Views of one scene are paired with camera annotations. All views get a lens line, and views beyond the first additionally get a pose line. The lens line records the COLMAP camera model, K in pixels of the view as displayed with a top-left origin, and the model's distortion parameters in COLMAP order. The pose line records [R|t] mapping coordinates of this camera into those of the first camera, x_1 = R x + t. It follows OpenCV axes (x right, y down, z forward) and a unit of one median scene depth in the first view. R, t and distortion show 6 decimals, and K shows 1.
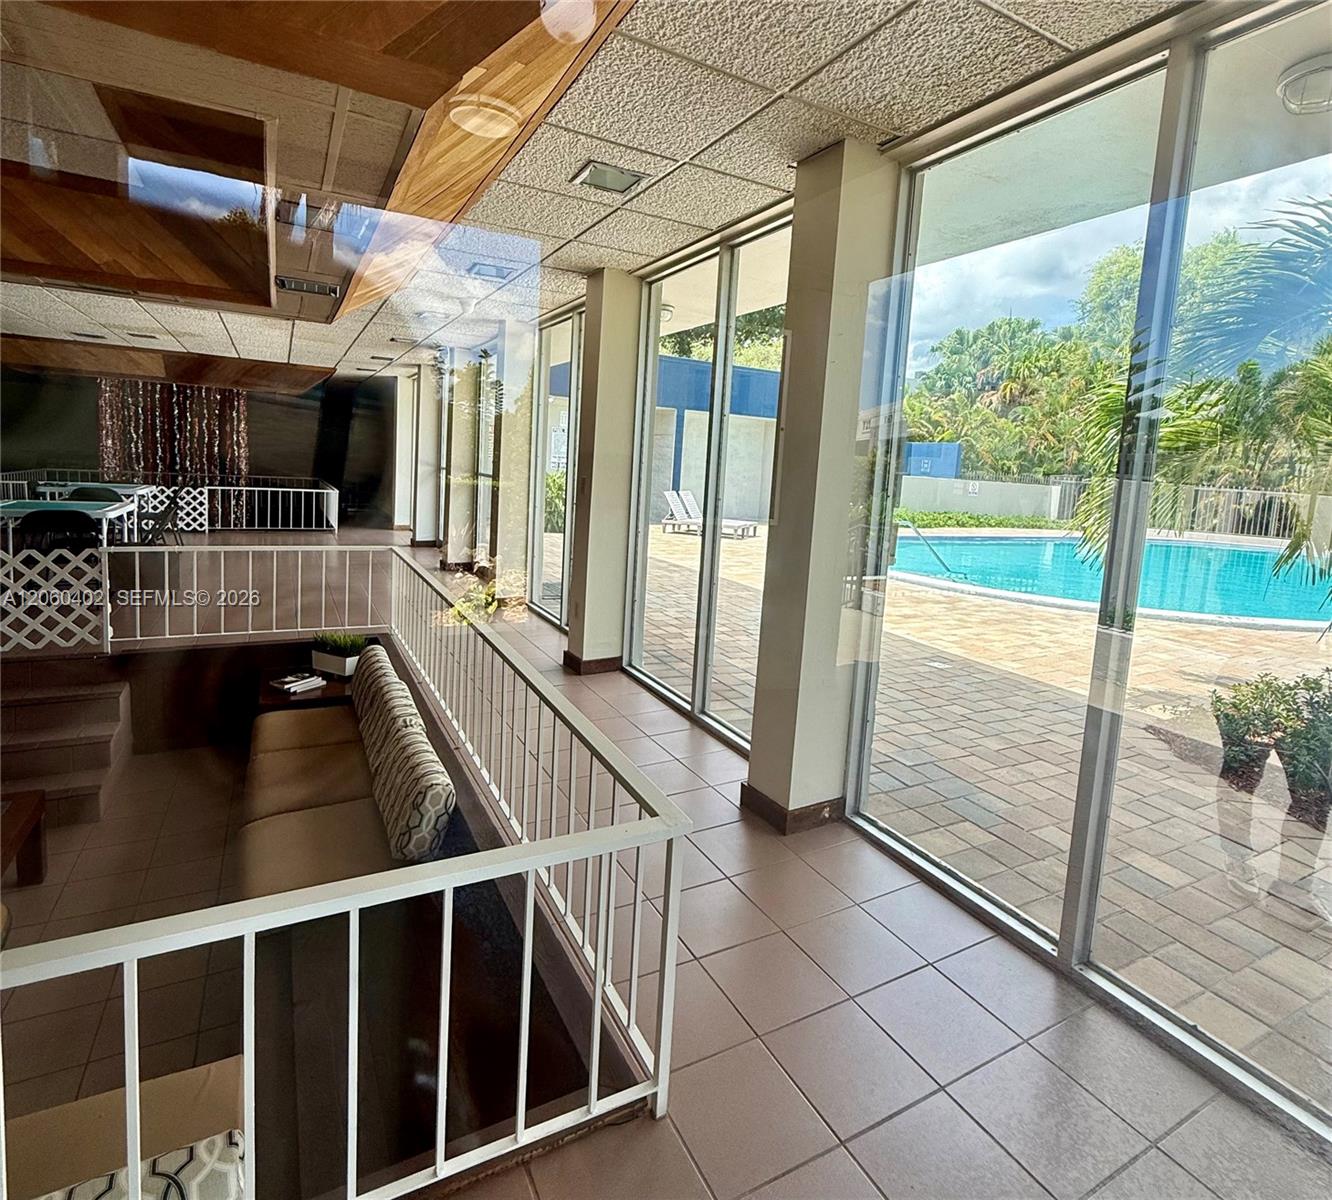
lens RADIAL K [[714.9, 0, 666.5], [0, 714.9, 540.2], [0, 0, 1]] dist [0.002846, -0.000102]
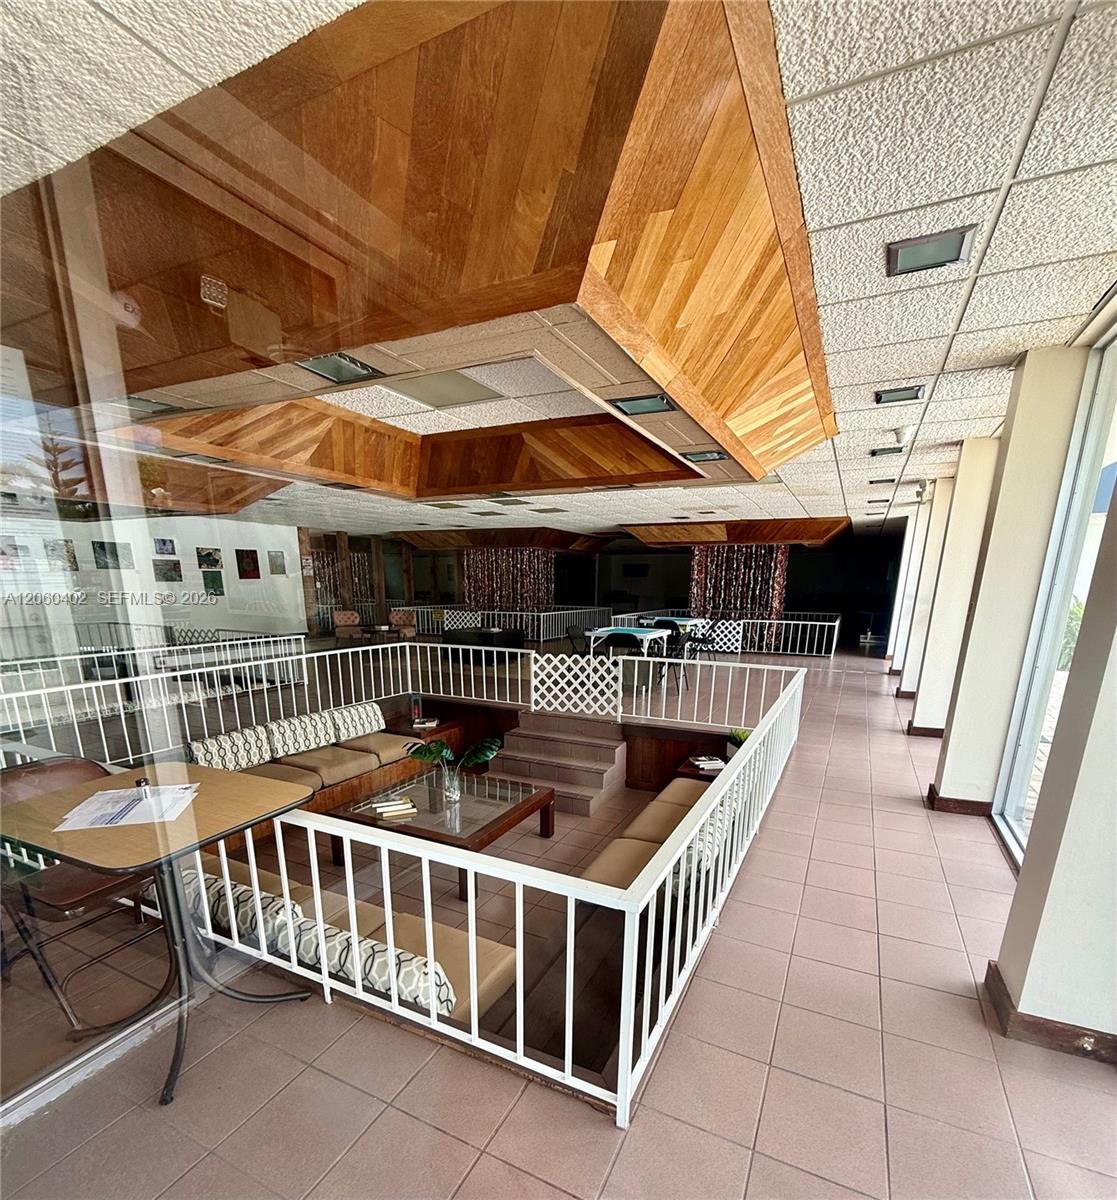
lens RADIAL K [[584.6, 0, 557.3], [0, 584.6, 739.4], [0, 0, 1]] dist [0.000114, -0.000557]
pose [[0.577975, 0.160242, -0.800167, 0.201180], [-0.060998, 0.986272, 0.153451, 0.001529], [0.813771, -0.039883, 0.579815, 0.116187]]
